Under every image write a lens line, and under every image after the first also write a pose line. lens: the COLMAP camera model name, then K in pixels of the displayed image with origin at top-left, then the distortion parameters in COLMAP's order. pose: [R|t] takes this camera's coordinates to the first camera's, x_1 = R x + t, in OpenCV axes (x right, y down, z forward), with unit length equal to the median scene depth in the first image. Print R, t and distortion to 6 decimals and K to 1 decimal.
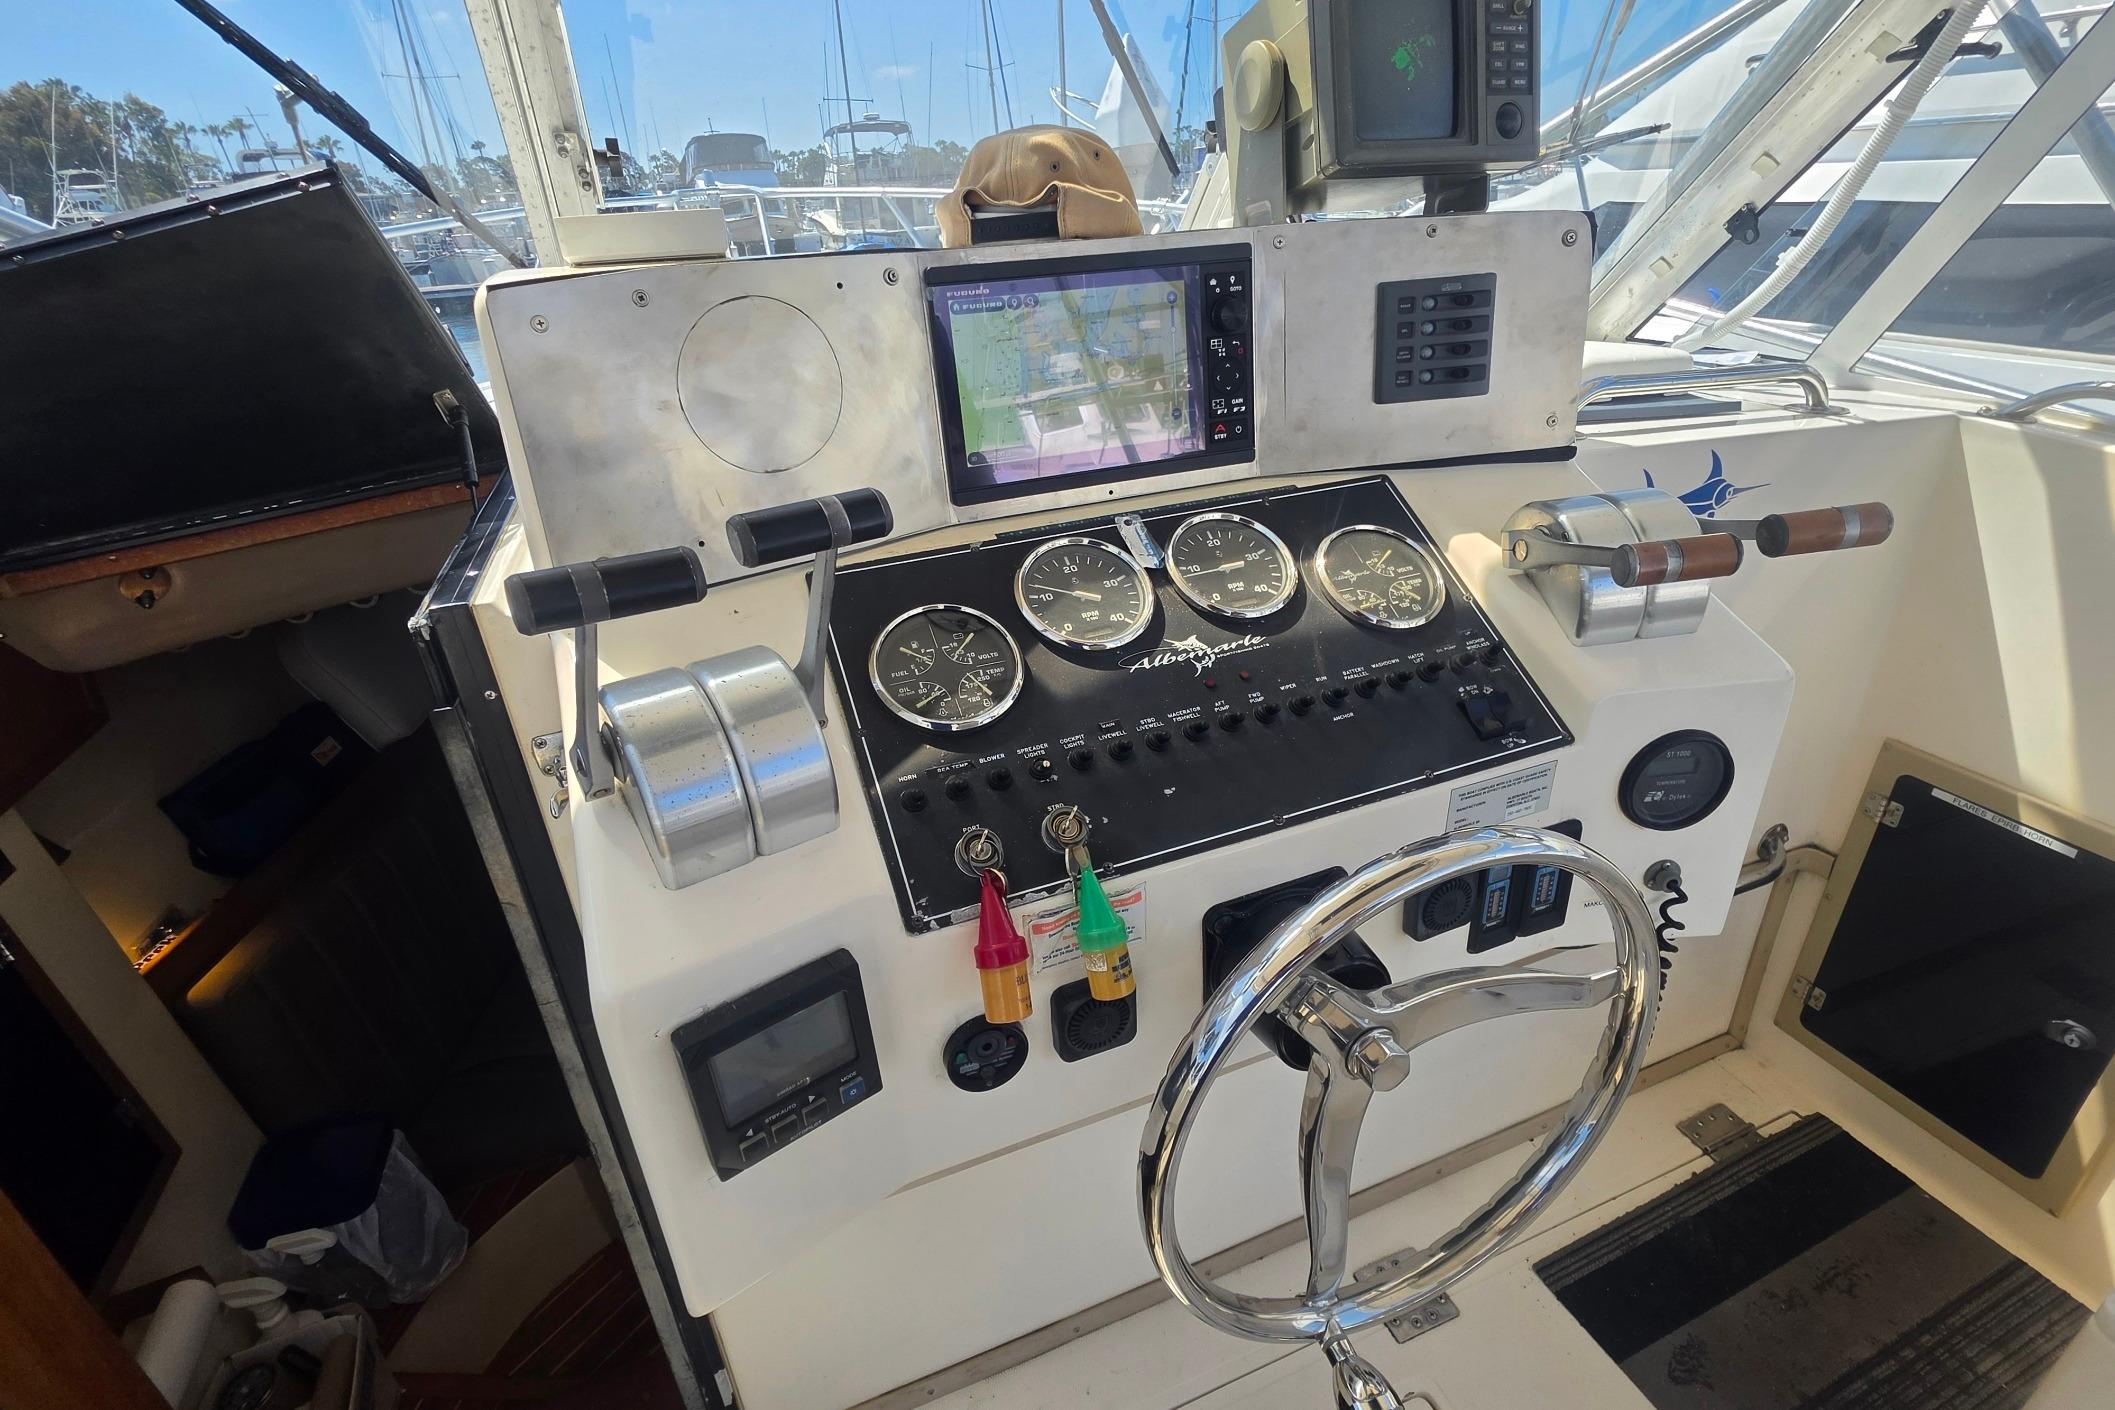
lens RADIAL K [[1043.8, 0, 1057.5], [0, 1043.8, 705.0], [0, 0, 1]] dist [-0.017116, -0.000374]
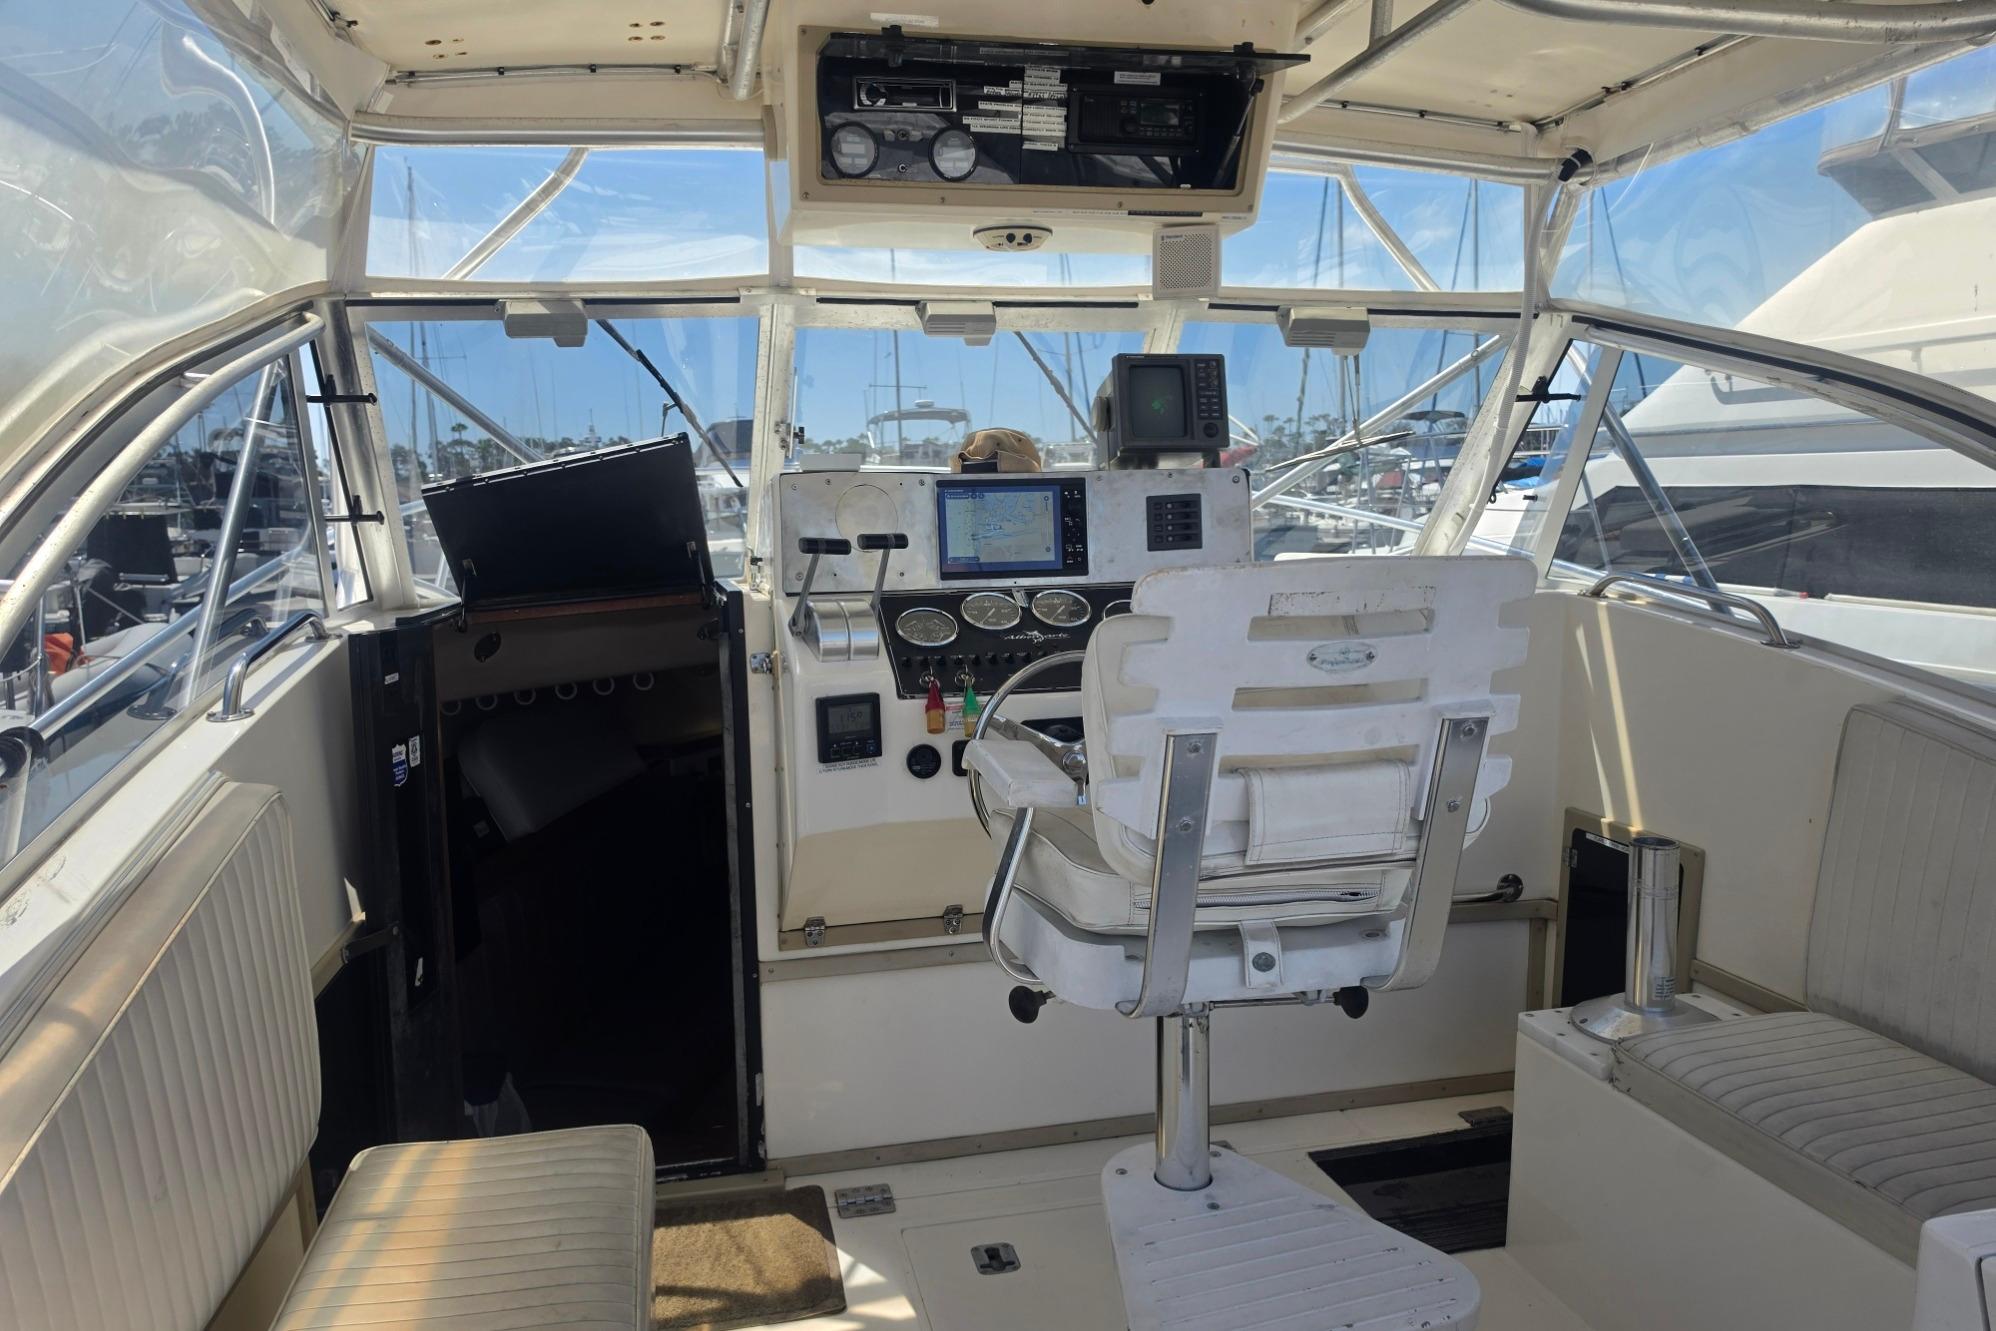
lens RADIAL K [[1606.9, 0, 998.0], [0, 1606.9, 665.5], [0, 0, 1]] dist [-0.005456, -0.000583]
pose [[0.989943, 0.044712, -0.134213, 0.473747], [-0.087817, 0.938034, -0.335231, 1.078805], [0.110908, 0.343645, 0.932527, -2.045292]]
